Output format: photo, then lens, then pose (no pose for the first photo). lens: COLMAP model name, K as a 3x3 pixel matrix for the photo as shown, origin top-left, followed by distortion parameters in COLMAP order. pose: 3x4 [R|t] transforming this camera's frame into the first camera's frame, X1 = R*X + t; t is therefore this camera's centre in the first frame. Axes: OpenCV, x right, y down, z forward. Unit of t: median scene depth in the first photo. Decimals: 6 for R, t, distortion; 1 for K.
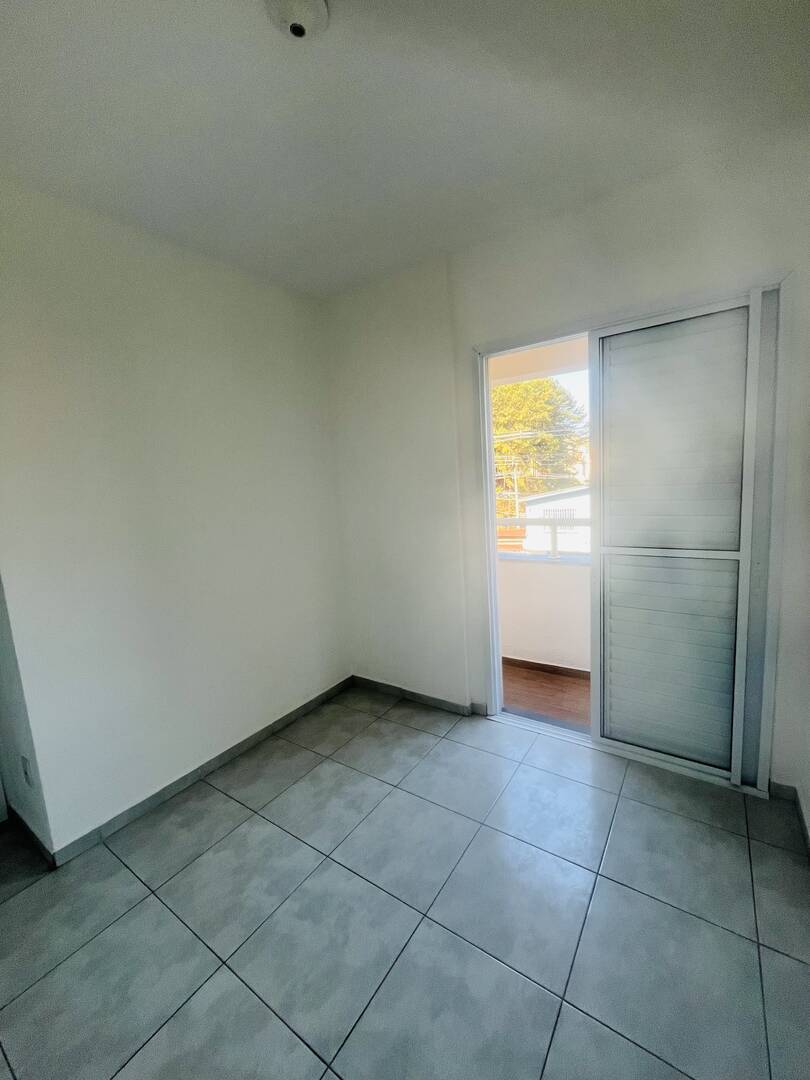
lens RADIAL K [[438.1, 0, 406.4], [0, 438.1, 537.9], [0, 0, 1]] dist [-0.000874, 0.000185]
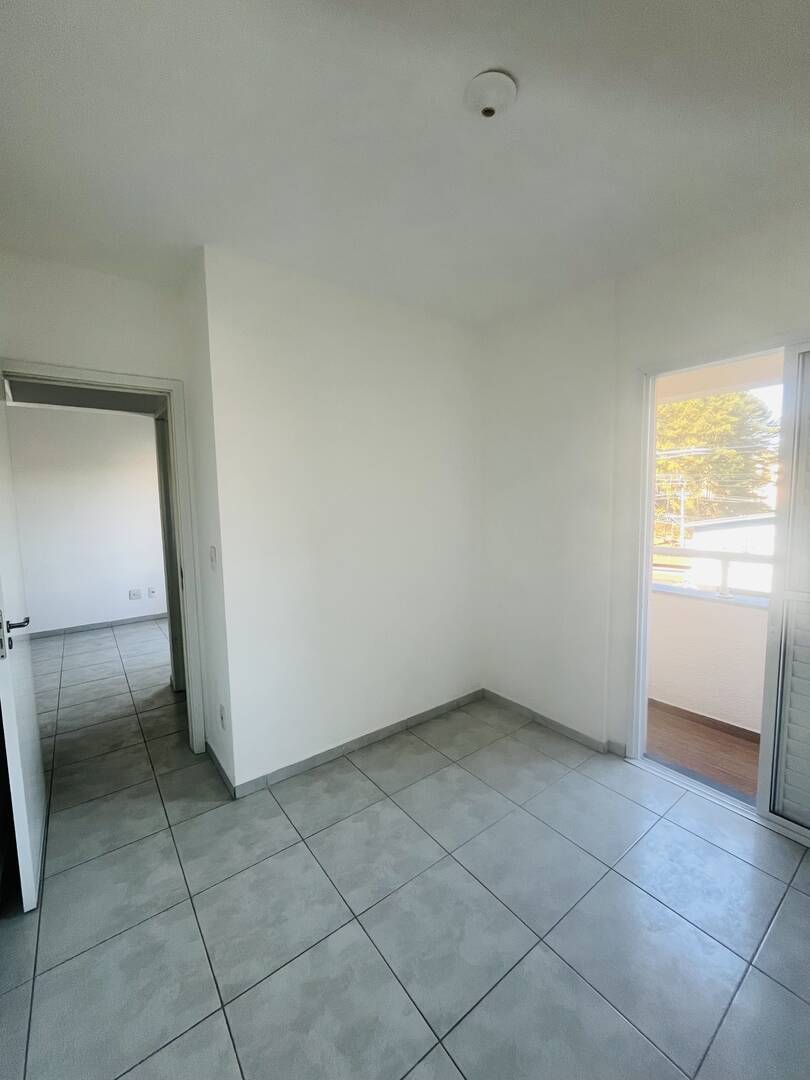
lens RADIAL K [[438.1, 0, 406.4], [0, 438.1, 537.9], [0, 0, 1]] dist [-0.000874, 0.000185]
pose [[0.948521, 0.075703, -0.307535, -0.008010], [-0.084044, 0.996364, -0.013948, -0.009400], [0.305361, 0.039076, 0.951435, -0.056811]]
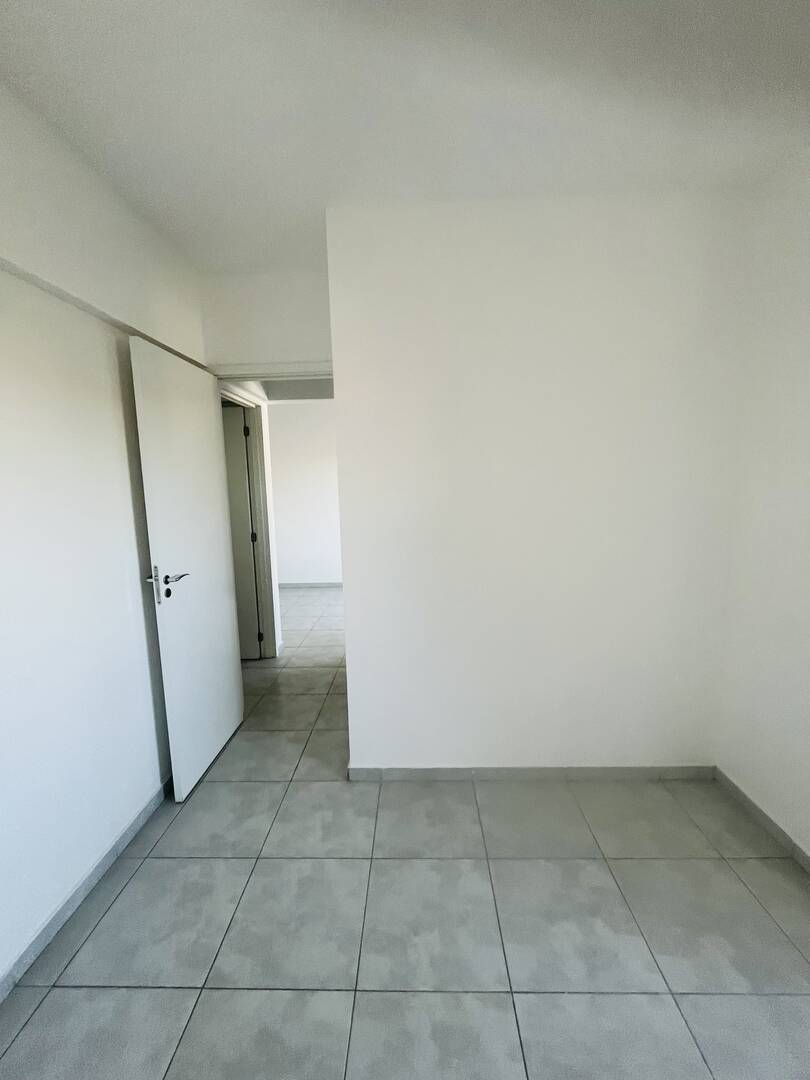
lens RADIAL K [[436.1, 0, 410.8], [0, 436.1, 538.8], [0, 0, 1]] dist [-0.001558, -0.000092]
pose [[0.548909, 0.158083, -0.820798, 0.164887], [-0.124007, 0.986488, 0.107064, -0.061465], [0.826632, 0.043016, 0.561096, 0.339717]]
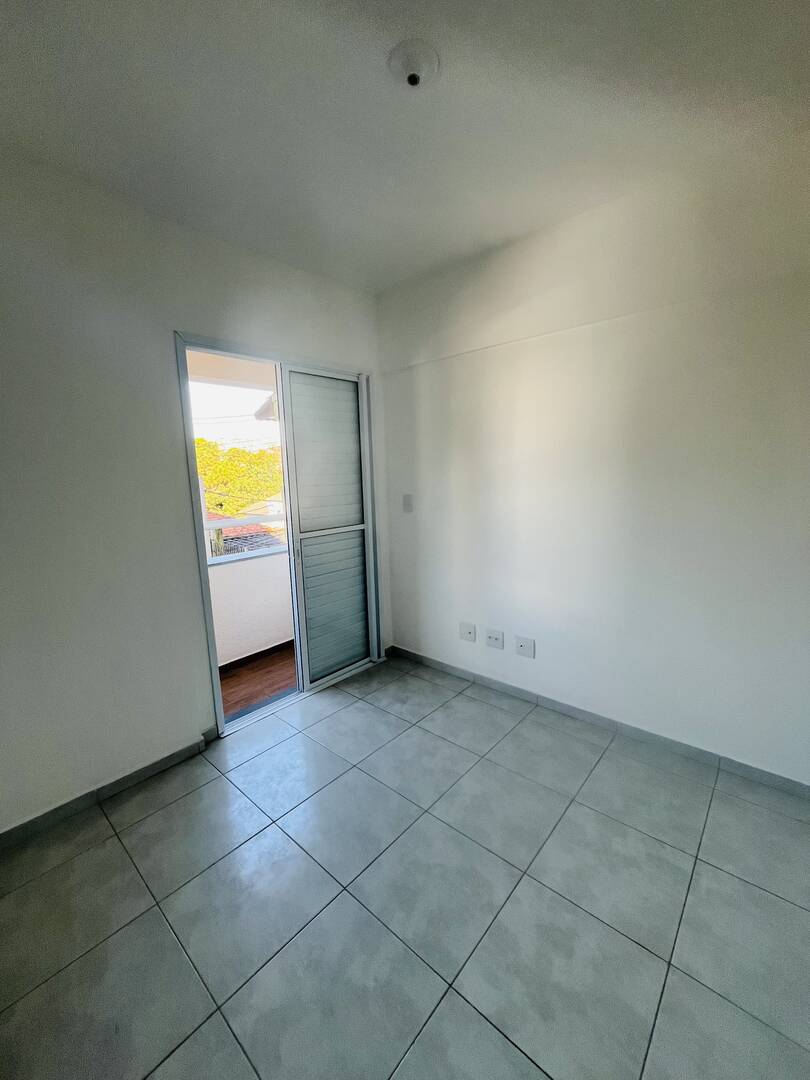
lens RADIAL K [[438.1, 0, 406.4], [0, 438.1, 537.9], [0, 0, 1]] dist [-0.000874, 0.000185]
pose [[0.117004, -0.090865, 0.988966, -0.784996], [0.155191, 0.985245, 0.072163, -0.011030], [-0.980931, 0.145035, 0.129379, 0.533529]]
